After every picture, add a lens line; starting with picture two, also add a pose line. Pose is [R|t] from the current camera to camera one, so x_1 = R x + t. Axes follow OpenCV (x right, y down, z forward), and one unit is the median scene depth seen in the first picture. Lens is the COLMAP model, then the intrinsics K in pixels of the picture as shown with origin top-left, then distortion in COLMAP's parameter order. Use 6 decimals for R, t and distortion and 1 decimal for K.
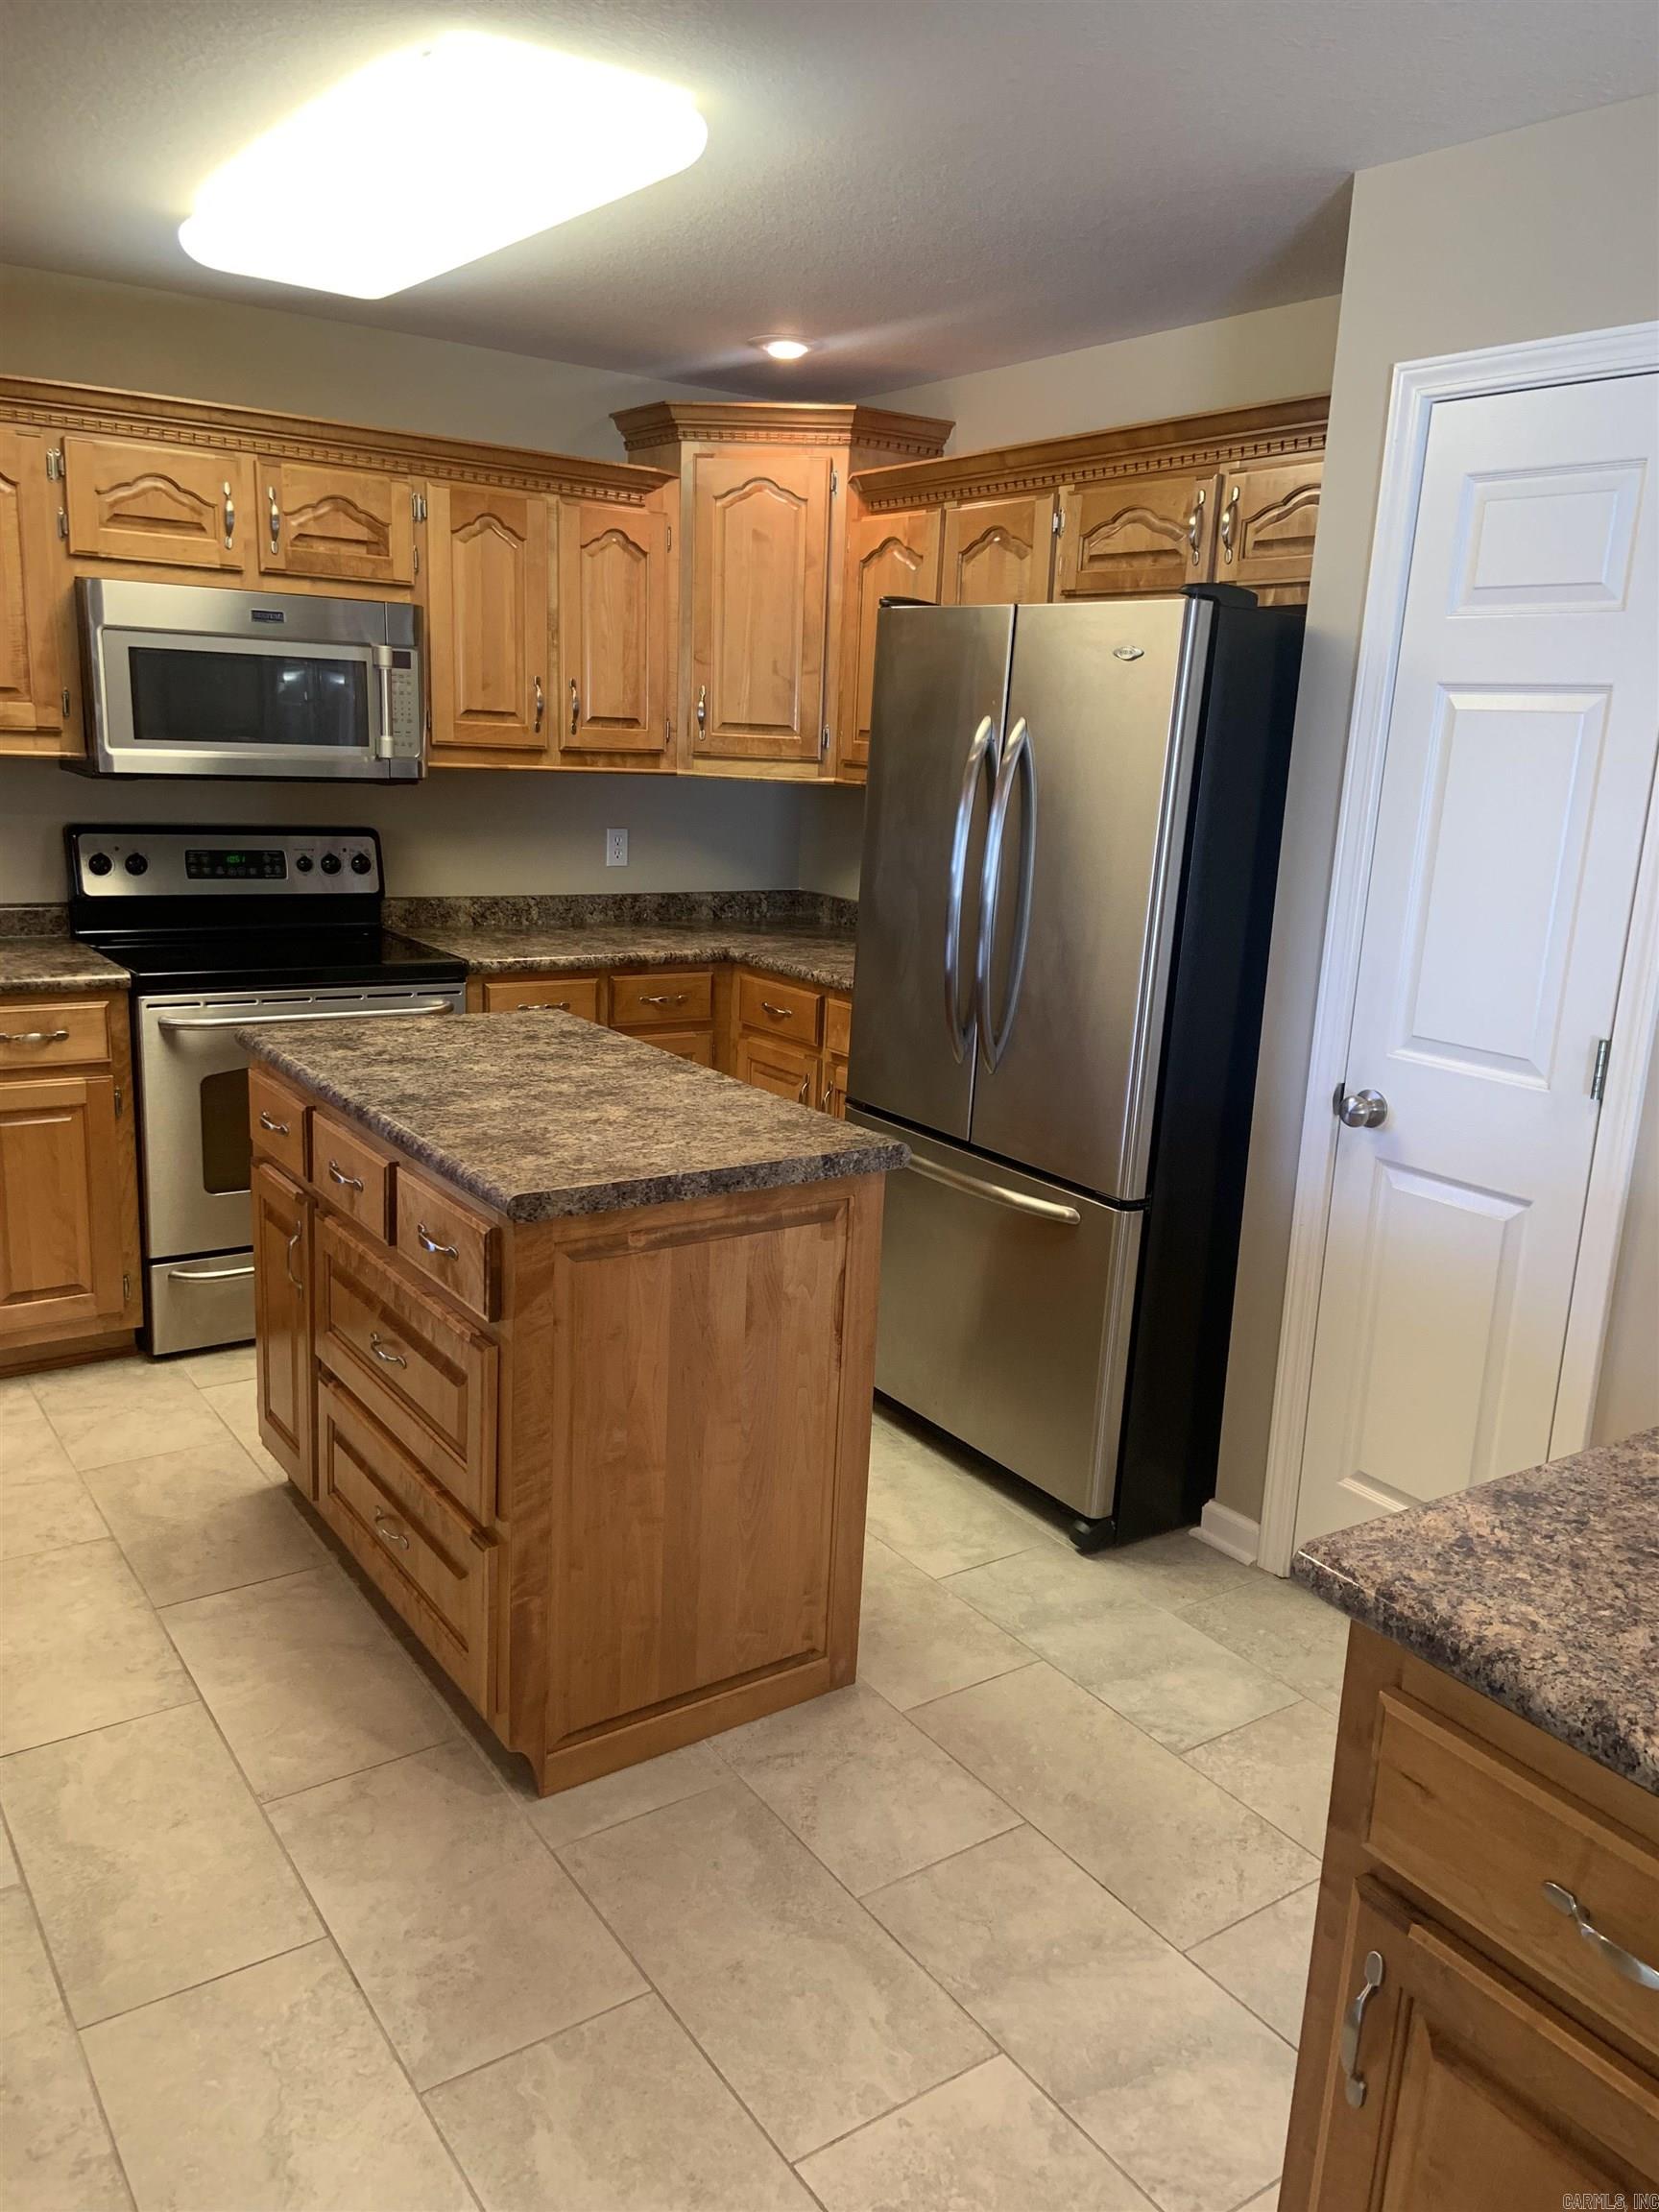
lens RADIAL K [[1634.5, 0, 829.5], [0, 1634.5, 1106.0], [0, 0, 1]] dist [0.097402, -0.132665]
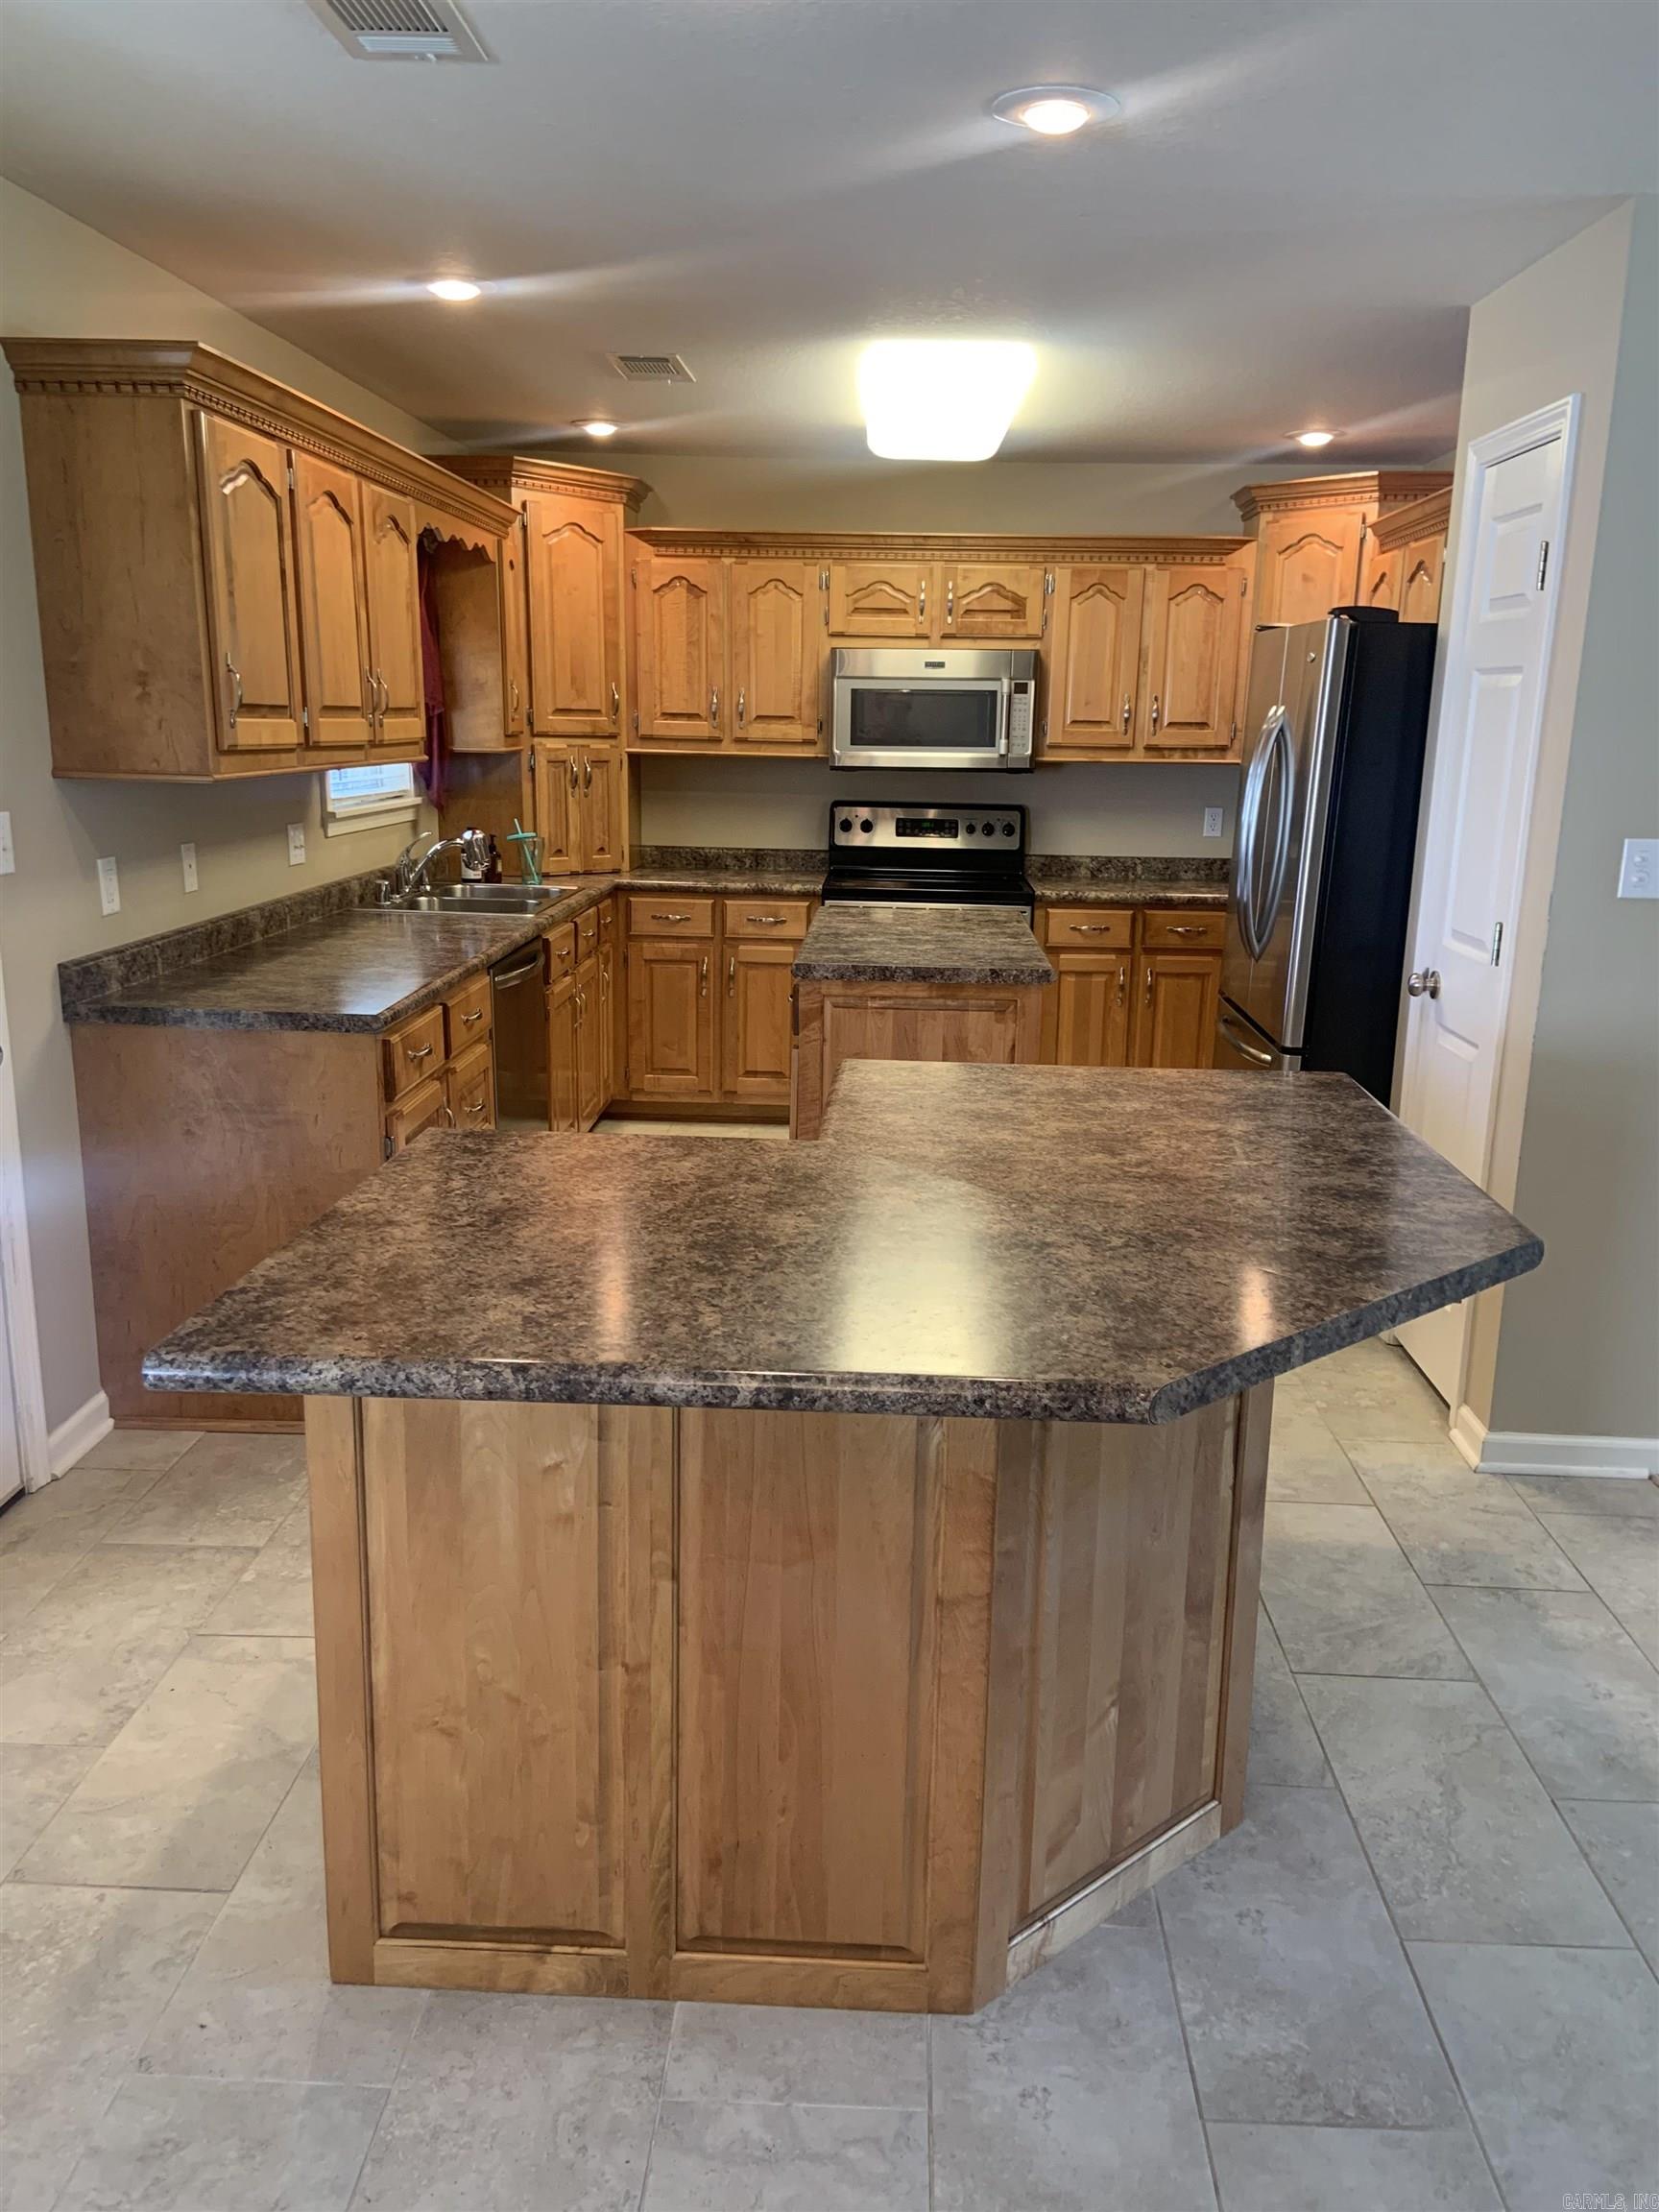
lens RADIAL K [[1634.5, 0, 829.5], [0, 1634.5, 1106.0], [0, 0, 1]] dist [0.097402, -0.132665]
pose [[0.787683, 0.110336, -0.606120, 0.525949], [-0.123957, 0.992096, 0.019510, 0.092334], [0.603481, 0.059765, 0.795134, -0.250276]]
